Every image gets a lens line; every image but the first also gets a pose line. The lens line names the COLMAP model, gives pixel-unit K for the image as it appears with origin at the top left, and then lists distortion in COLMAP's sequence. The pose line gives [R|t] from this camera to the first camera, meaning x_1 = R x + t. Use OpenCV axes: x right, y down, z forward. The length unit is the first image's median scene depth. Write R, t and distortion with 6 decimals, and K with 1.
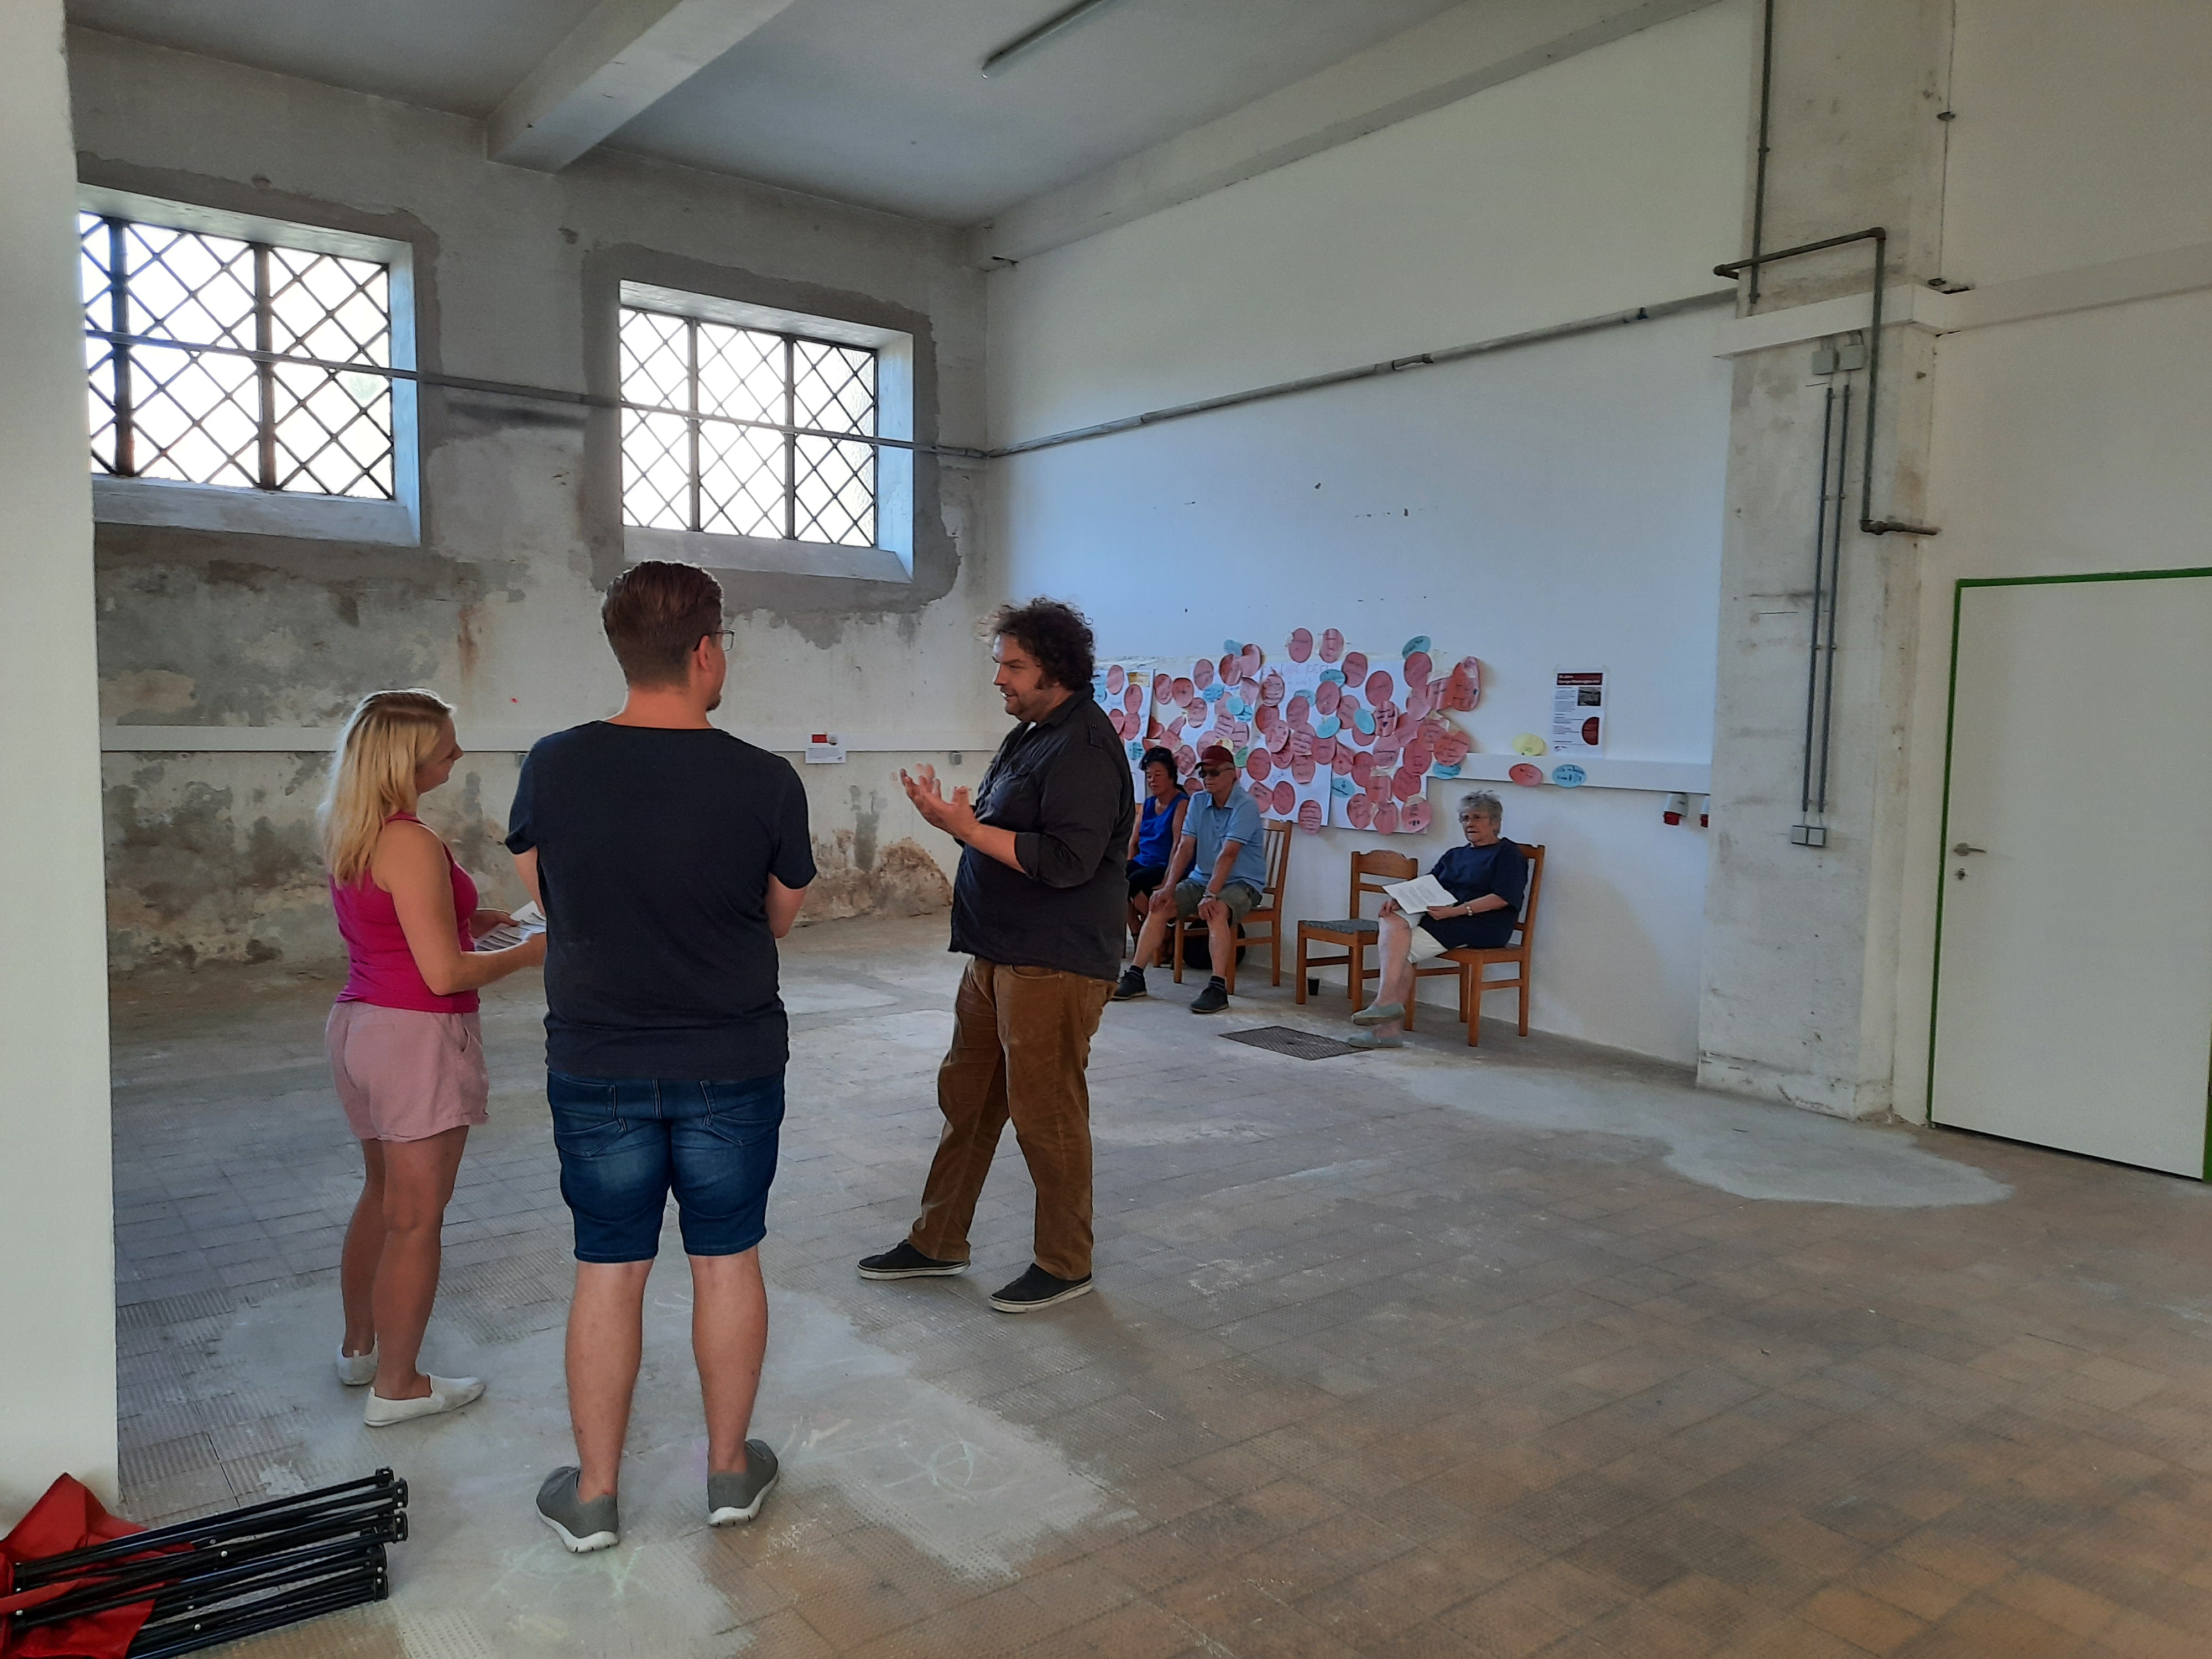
lens RADIAL K [[1615.8, 0, 1107.8], [0, 1615.8, 828.7], [0, 0, 1]] dist [0.013078, 0.002342]
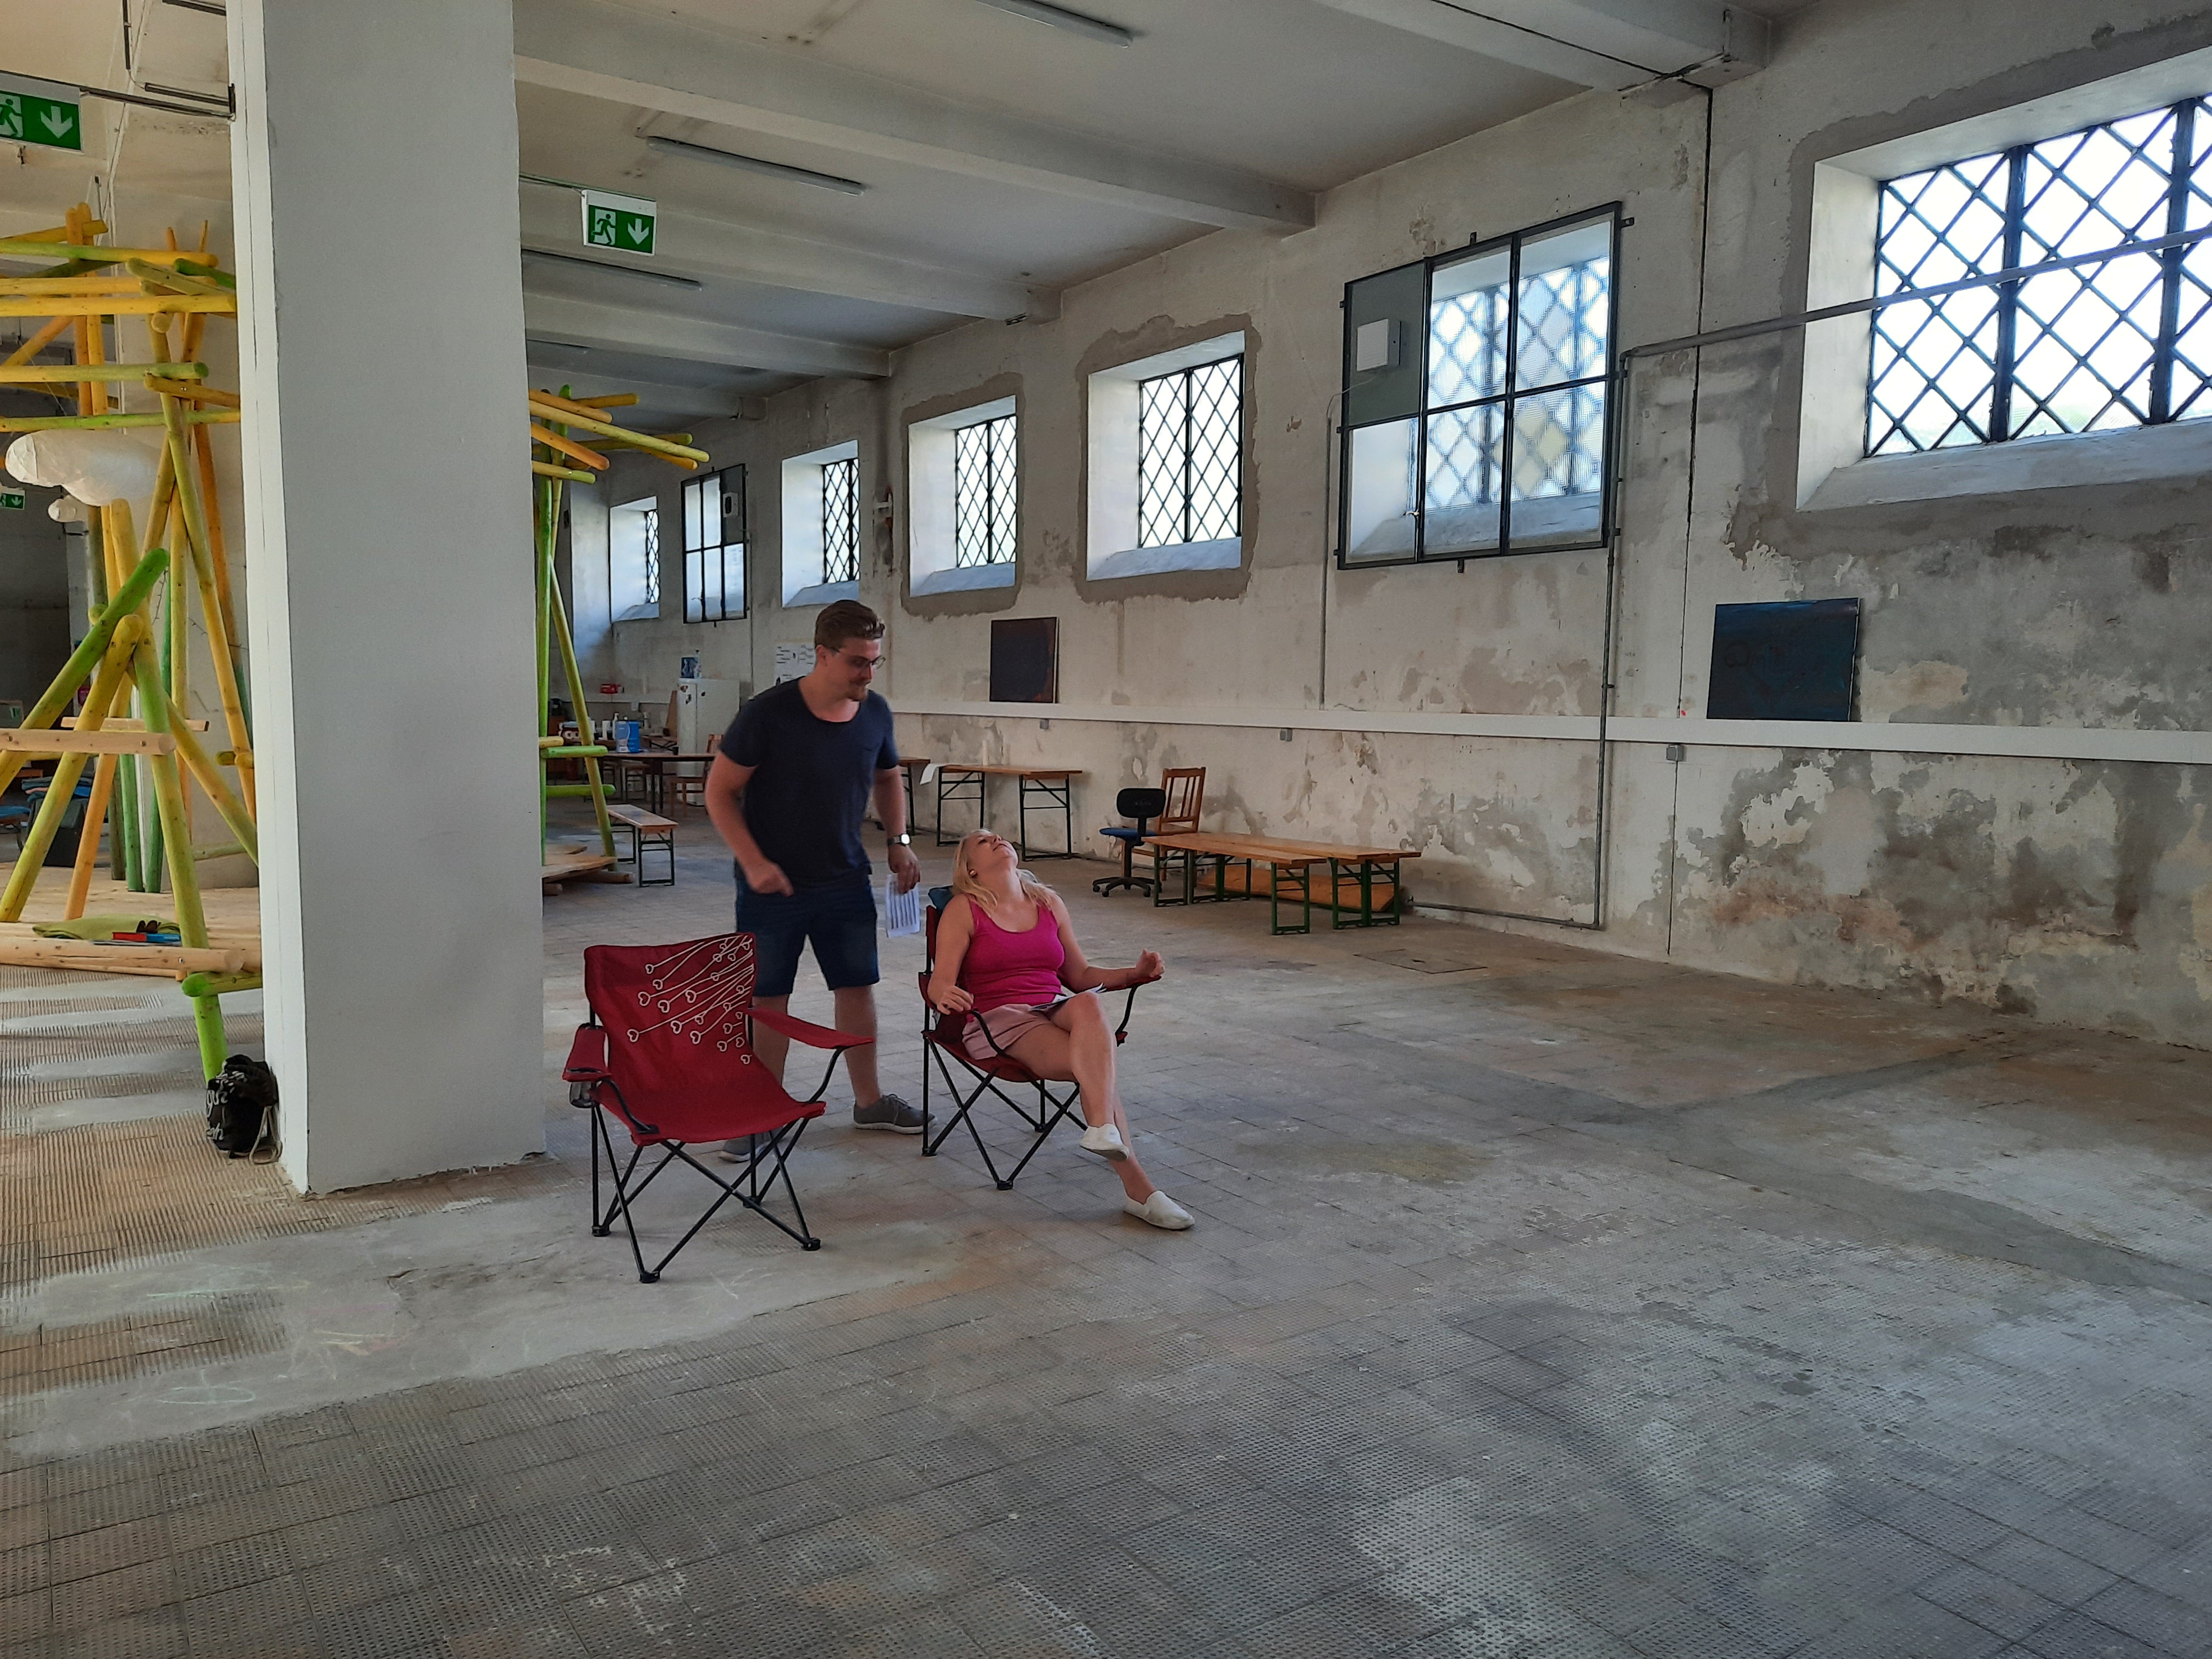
lens RADIAL K [[1615.8, 0, 1110.6], [0, 1615.8, 839.4], [0, 0, 1]] dist [0.013078, 0.002342]
pose [[-0.067013, 0.075534, -0.994889, 0.324059], [-0.084018, 0.993162, 0.081062, -0.033928], [0.994208, 0.089021, -0.060208, 0.597558]]
